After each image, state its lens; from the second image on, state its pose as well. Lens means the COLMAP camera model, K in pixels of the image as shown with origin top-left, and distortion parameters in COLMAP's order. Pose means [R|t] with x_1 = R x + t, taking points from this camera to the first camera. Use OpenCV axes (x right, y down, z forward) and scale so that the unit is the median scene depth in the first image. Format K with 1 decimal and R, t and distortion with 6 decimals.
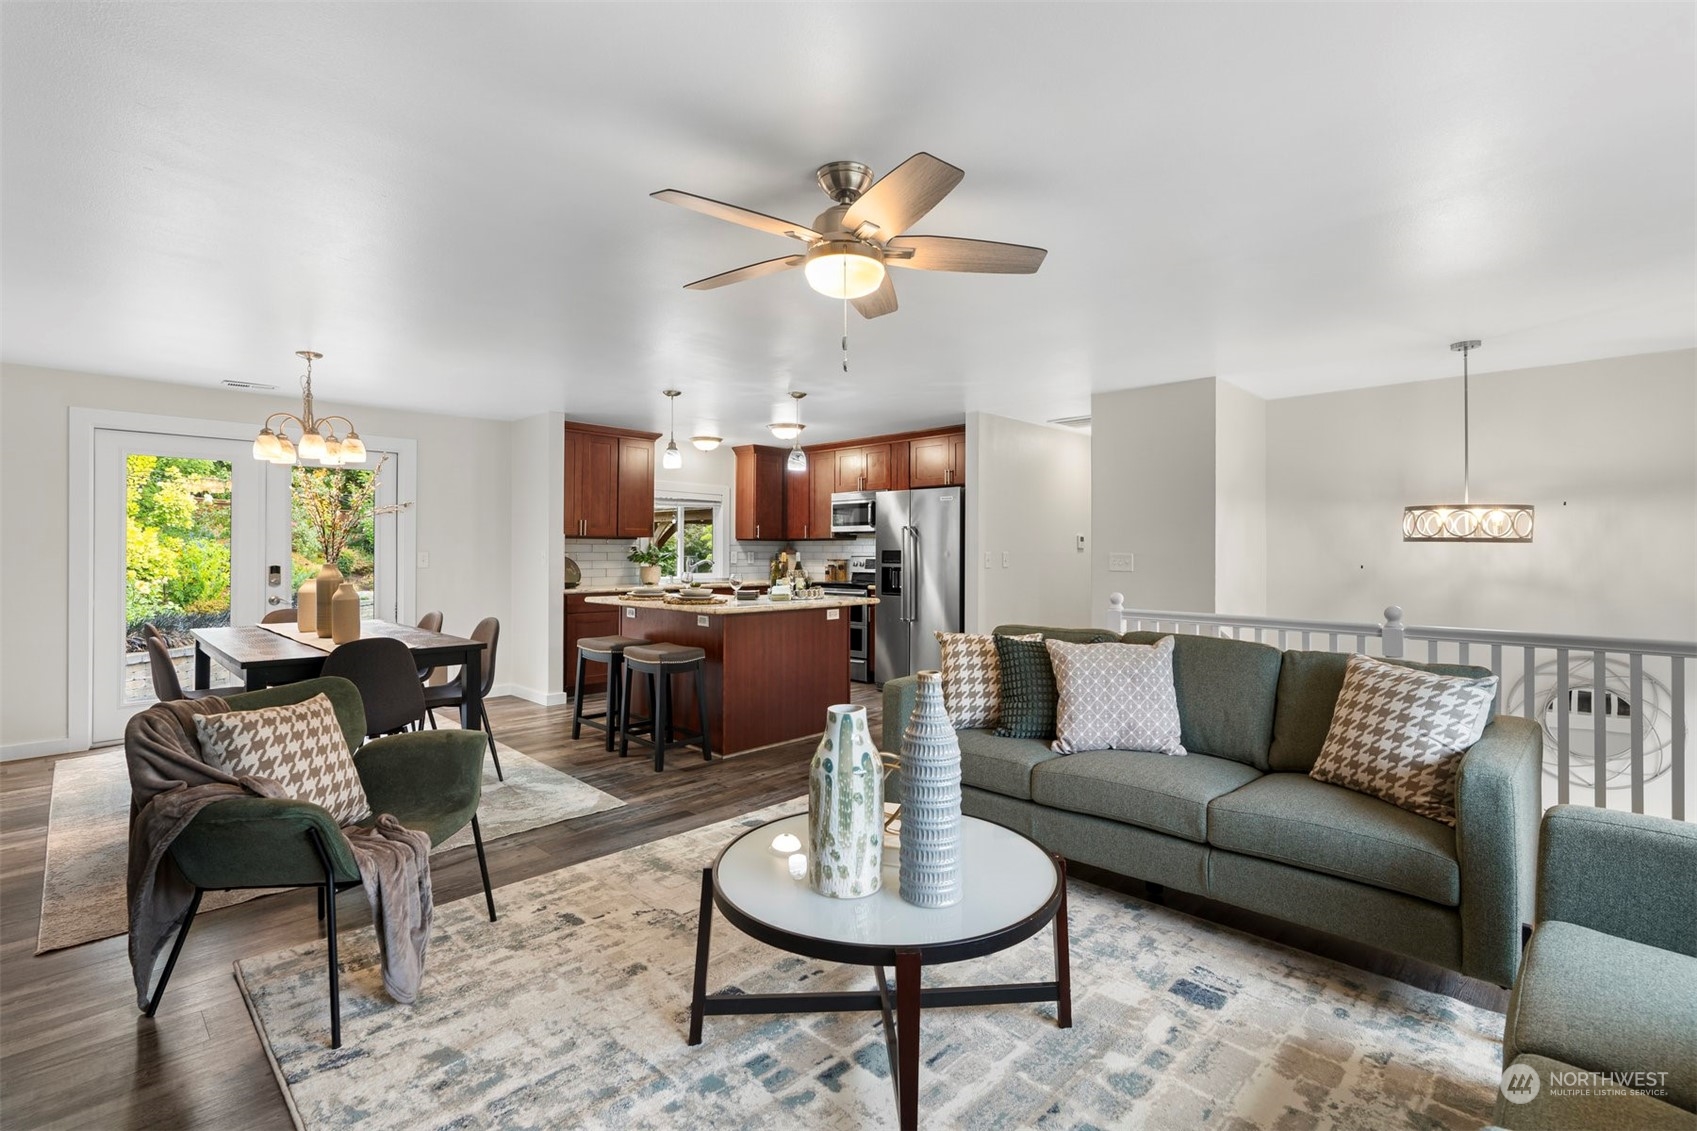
lens RADIAL K [[772.5, 0, 848.5], [0, 772.5, 565.5], [0, 0, 1]] dist [-0.002821, -0.000018]
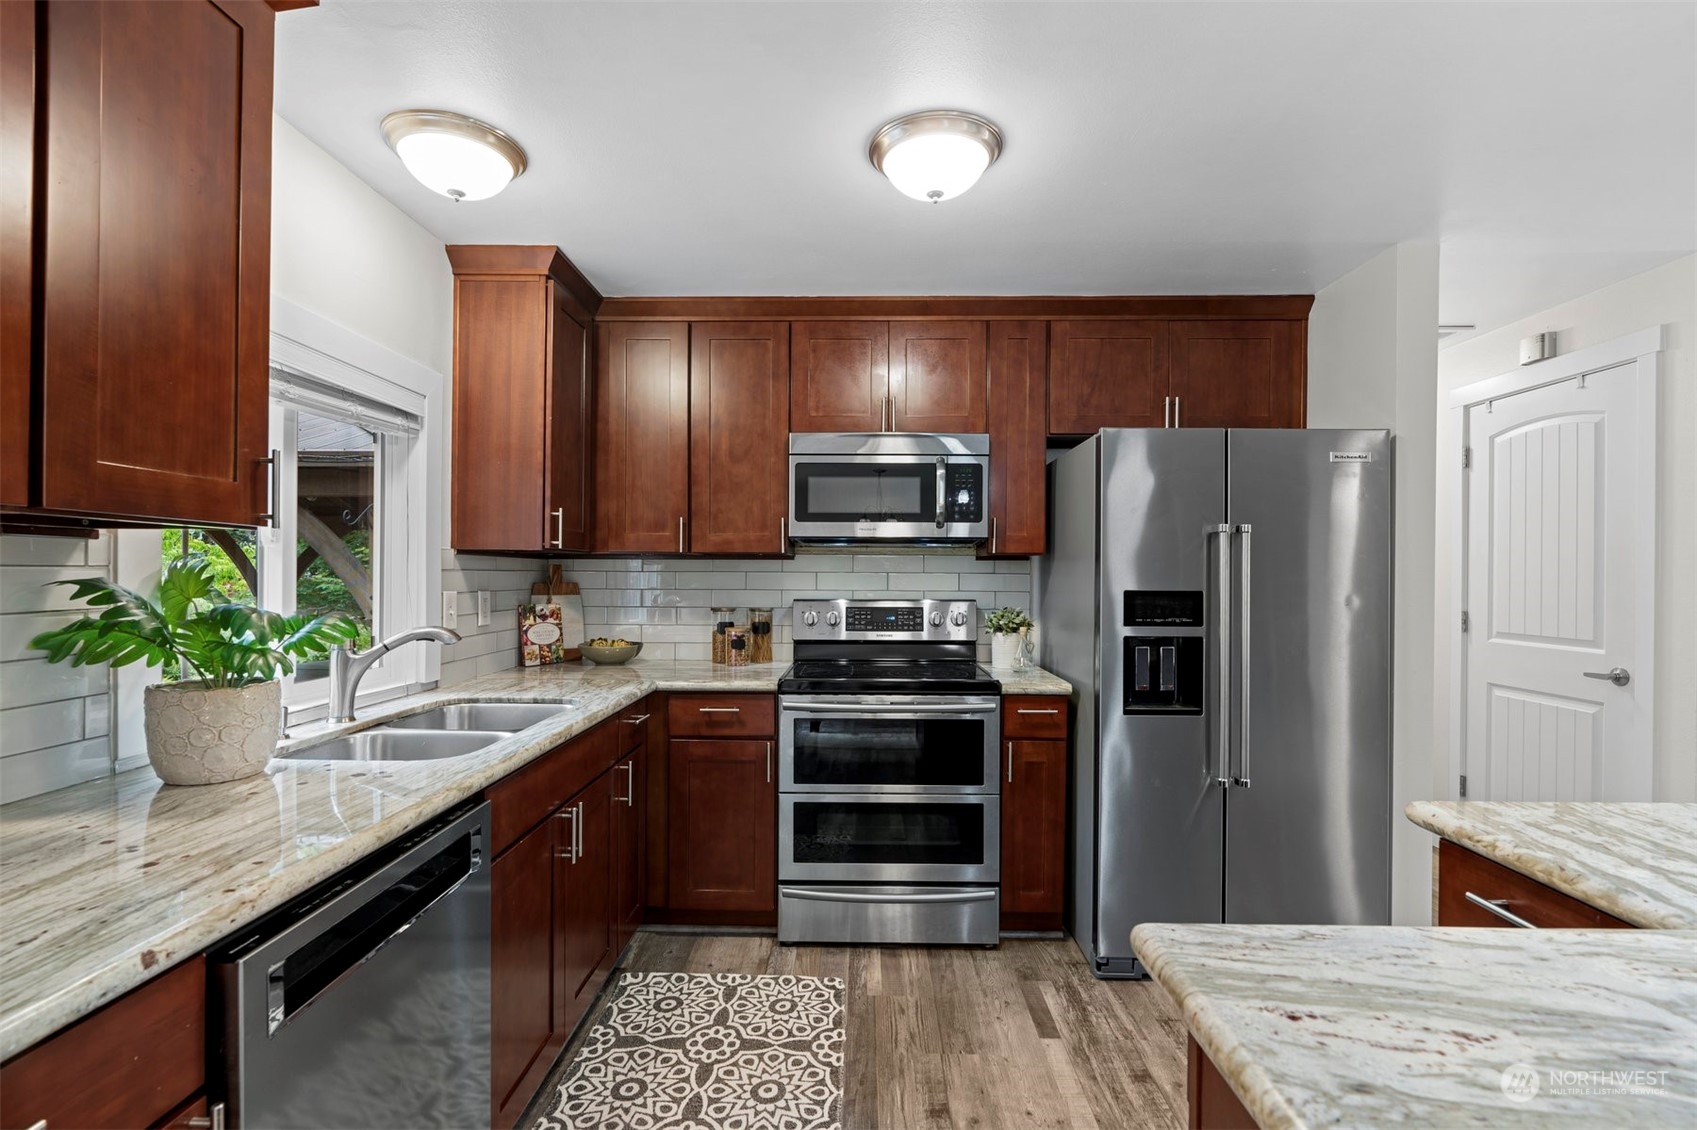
lens RADIAL K [[772.5, 0, 848.5], [0, 772.5, 565.0], [0, 0, 1]] dist [-0.002821, -0.000018]
pose [[0.728657, 0.009792, 0.684809, -0.272209], [0.009829, 0.999645, -0.024753, -0.021451], [-0.684808, 0.024768, 0.728303, 0.756778]]
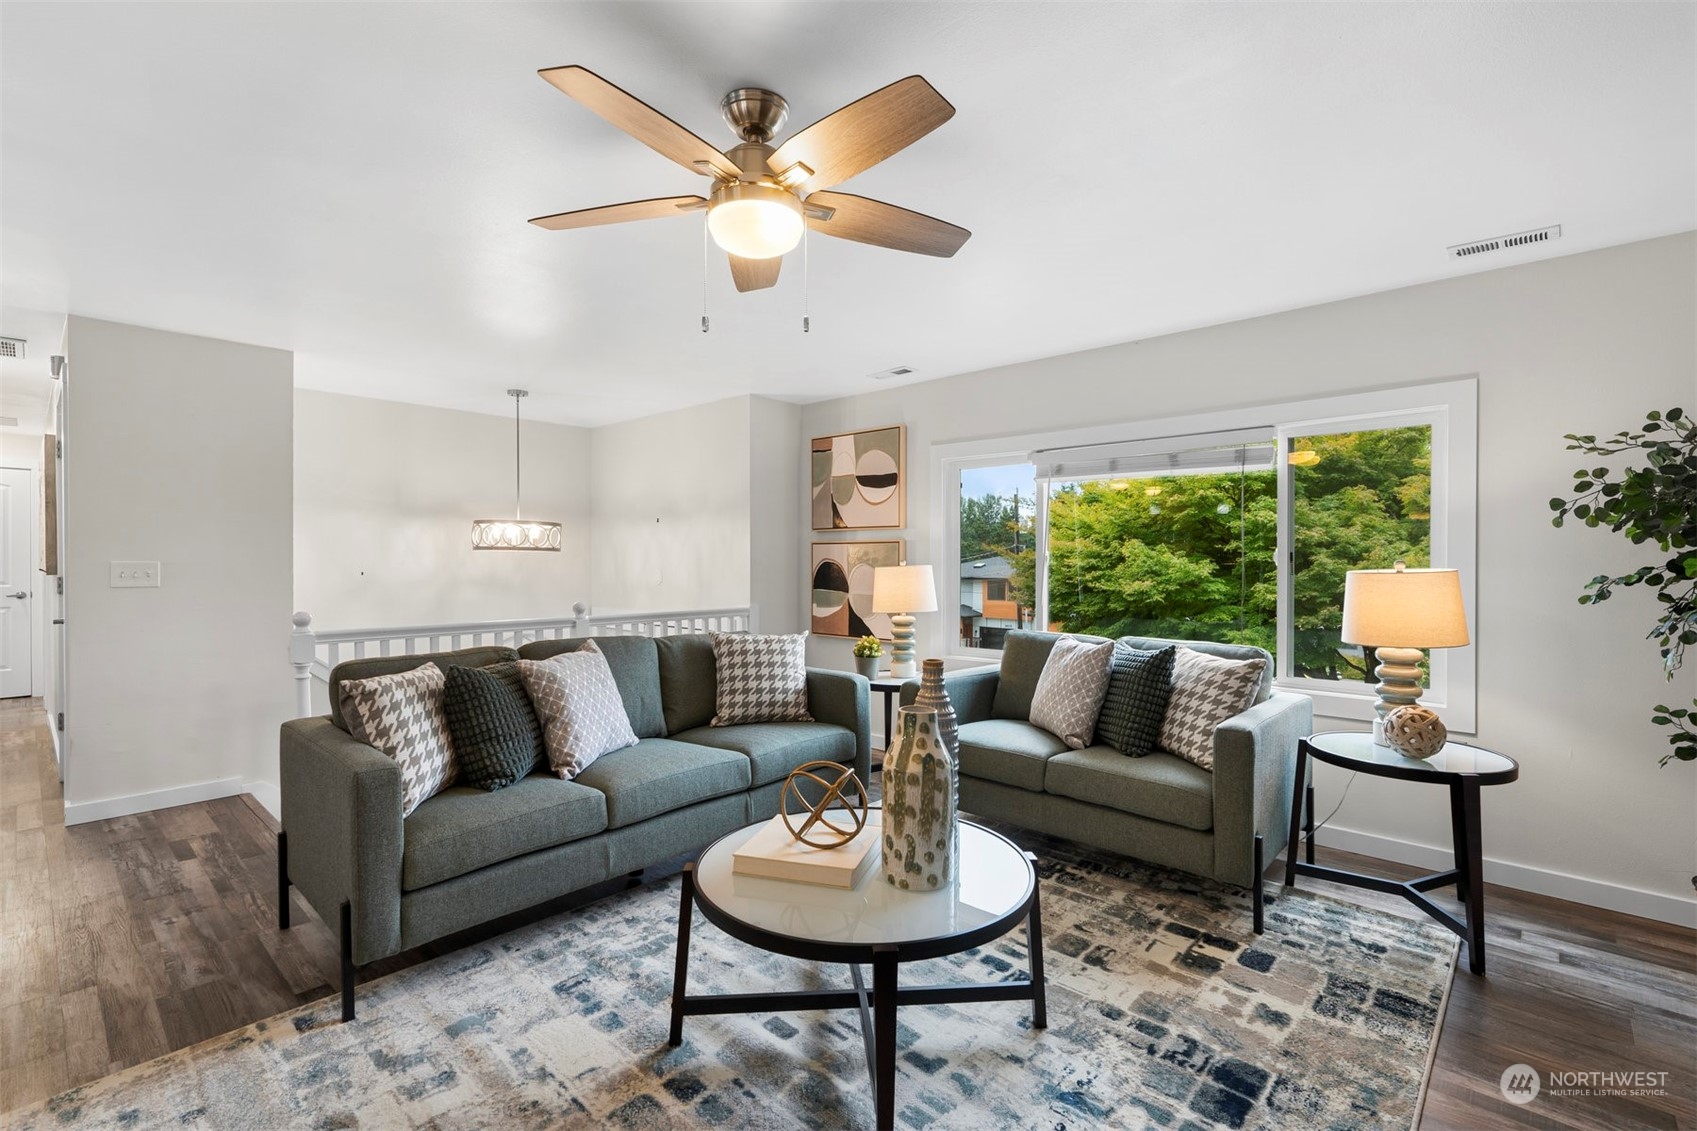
lens RADIAL K [[772.5, 0, 848.5], [0, 772.5, 565.5], [0, 0, 1]] dist [-0.002821, -0.000018]
pose [[-0.022649, -0.011593, 0.999676, -0.257188], [0.019127, 0.999745, 0.012028, -0.006006], [-0.999560, 0.019393, -0.022422, 0.273253]]
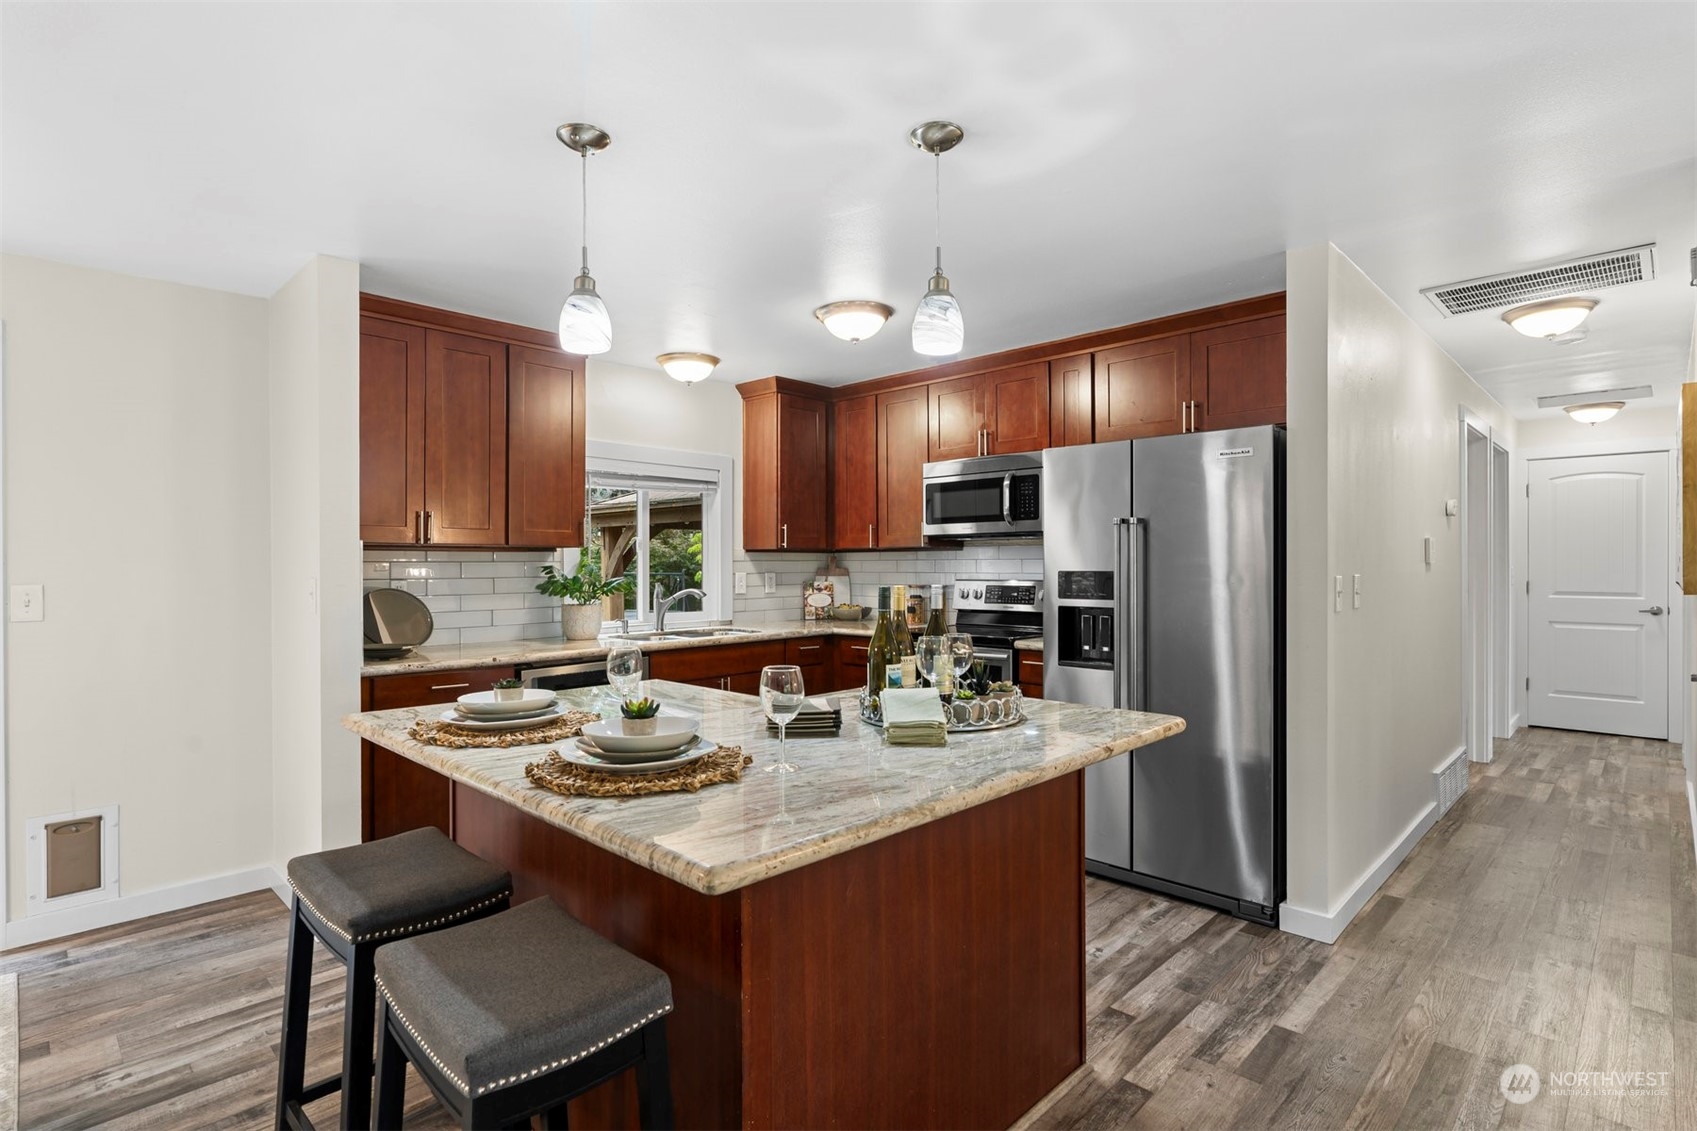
lens RADIAL K [[837.5, 0, 848.5], [0, 837.5, 565.5], [0, 0, 1]] dist [-0.002062, -0.000041]
pose [[0.999968, -0.007506, -0.002801, -0.077861], [0.007460, 0.999846, -0.015868, -0.014416], [0.002920, 0.015846, 0.999870, 0.447405]]
